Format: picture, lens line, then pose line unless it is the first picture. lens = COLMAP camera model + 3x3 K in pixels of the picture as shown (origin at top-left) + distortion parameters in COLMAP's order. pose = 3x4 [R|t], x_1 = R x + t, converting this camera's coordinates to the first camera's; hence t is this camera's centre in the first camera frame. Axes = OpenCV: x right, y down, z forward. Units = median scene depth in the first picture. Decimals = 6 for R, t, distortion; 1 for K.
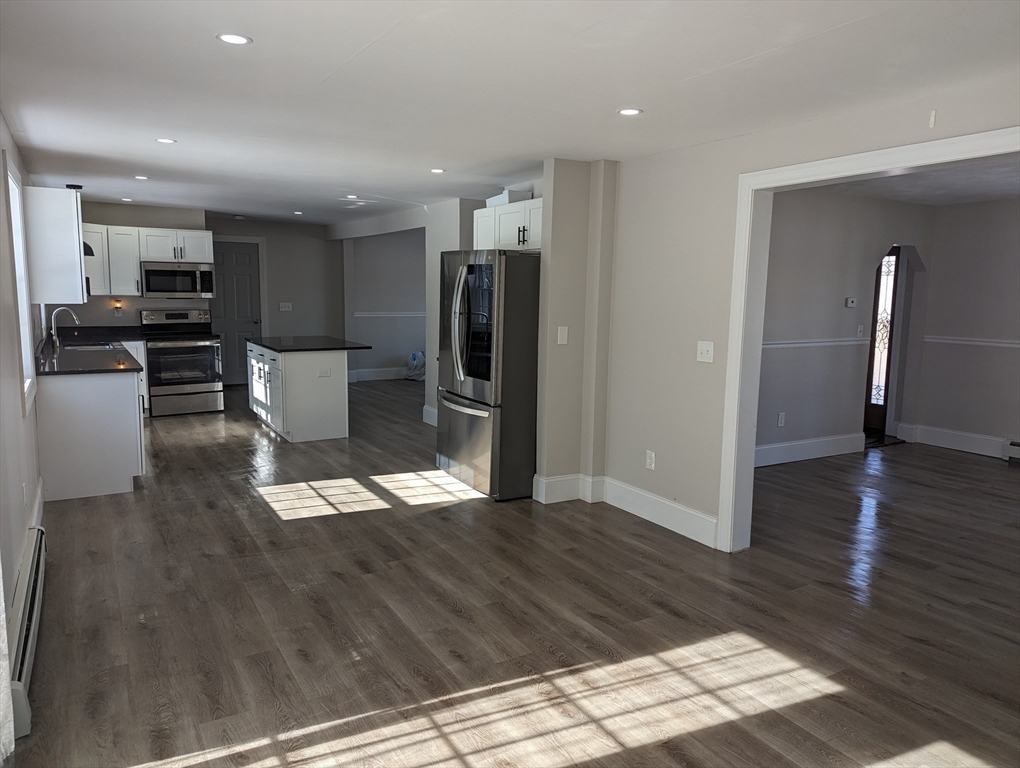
lens RADIAL K [[710.1, 0, 507.7], [0, 710.1, 381.6], [0, 0, 1]] dist [0.114379, -0.106872]
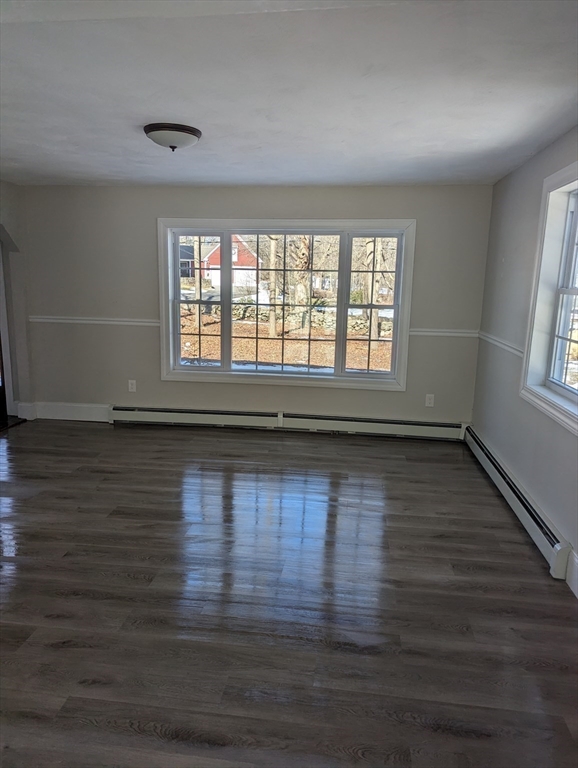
lens RADIAL K [[534.6, 0, 291.4], [0, 534.6, 379.2], [0, 0, 1]] dist [0.114379, -0.106872]
pose [[0.614283, -0.145707, 0.775516, 0.470610], [0.088418, 0.989324, 0.115843, -0.075525], [-0.784116, -0.002591, 0.620608, 0.578220]]
